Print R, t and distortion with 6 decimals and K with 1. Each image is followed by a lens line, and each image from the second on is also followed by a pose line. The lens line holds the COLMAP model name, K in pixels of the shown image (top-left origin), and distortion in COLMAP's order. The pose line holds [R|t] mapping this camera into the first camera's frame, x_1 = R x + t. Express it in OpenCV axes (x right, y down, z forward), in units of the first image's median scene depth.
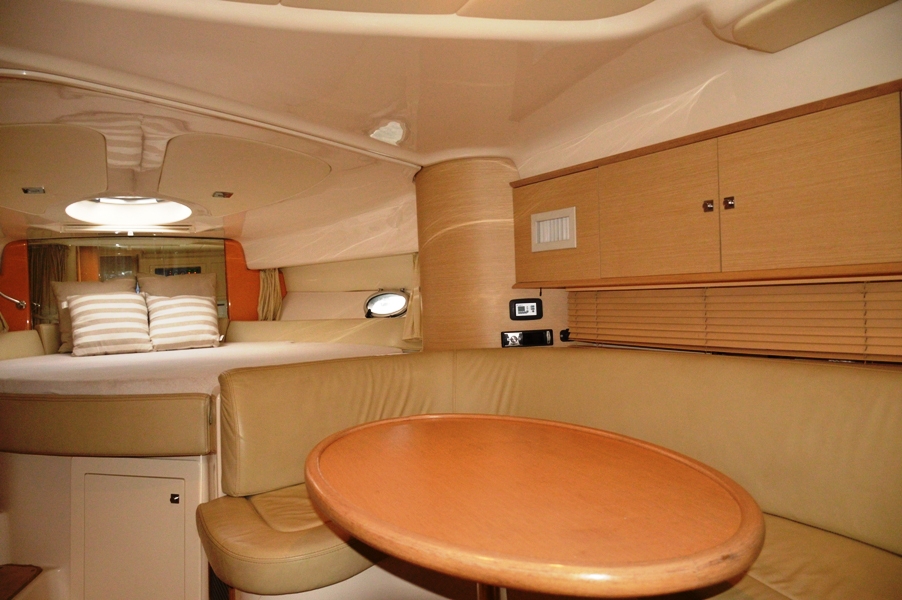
lens RADIAL K [[692.8, 0, 451.0], [0, 692.8, 300.0], [0, 0, 1]] dist [0.002862, 0.000198]
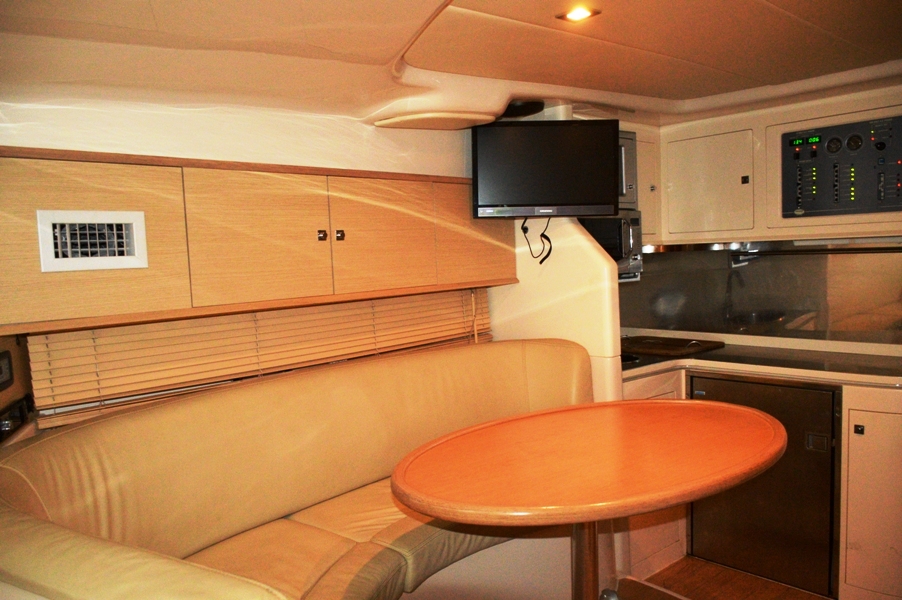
lens RADIAL K [[692.8, 0, 451.0], [0, 692.8, 300.0], [0, 0, 1]] dist [0.002862, 0.000198]
pose [[-0.259620, -0.013311, 0.965619, -0.420738], [0.066599, 0.997278, 0.031653, -0.029426], [-0.963412, 0.072527, -0.258027, 0.600154]]
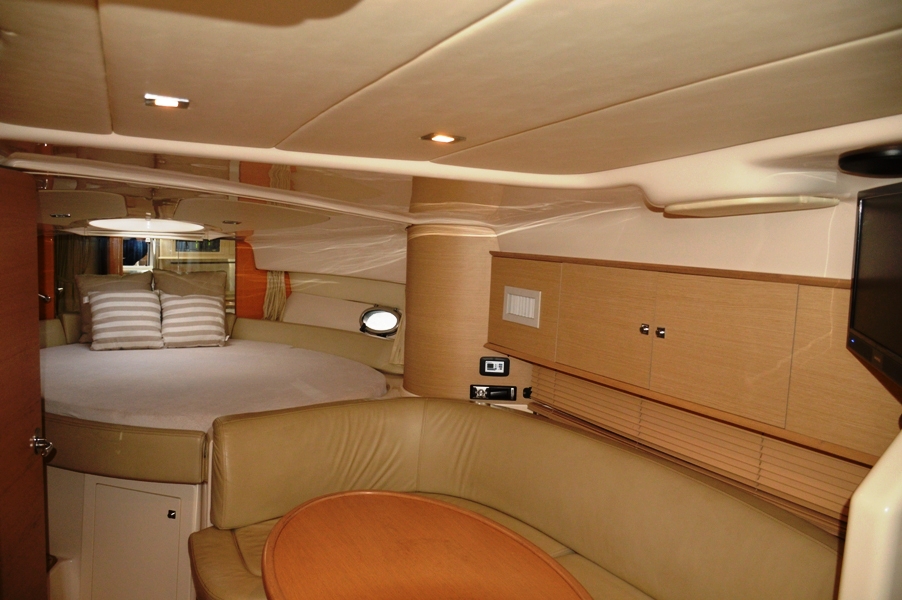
lens RADIAL K [[692.8, 0, 451.0], [0, 692.8, 300.0], [0, 0, 1]] dist [0.002862, 0.000198]
pose [[0.996245, 0.083394, -0.023279, 0.042924], [-0.081056, 0.992831, 0.087839, -0.141138], [0.030437, -0.085622, 0.995863, -0.073176]]
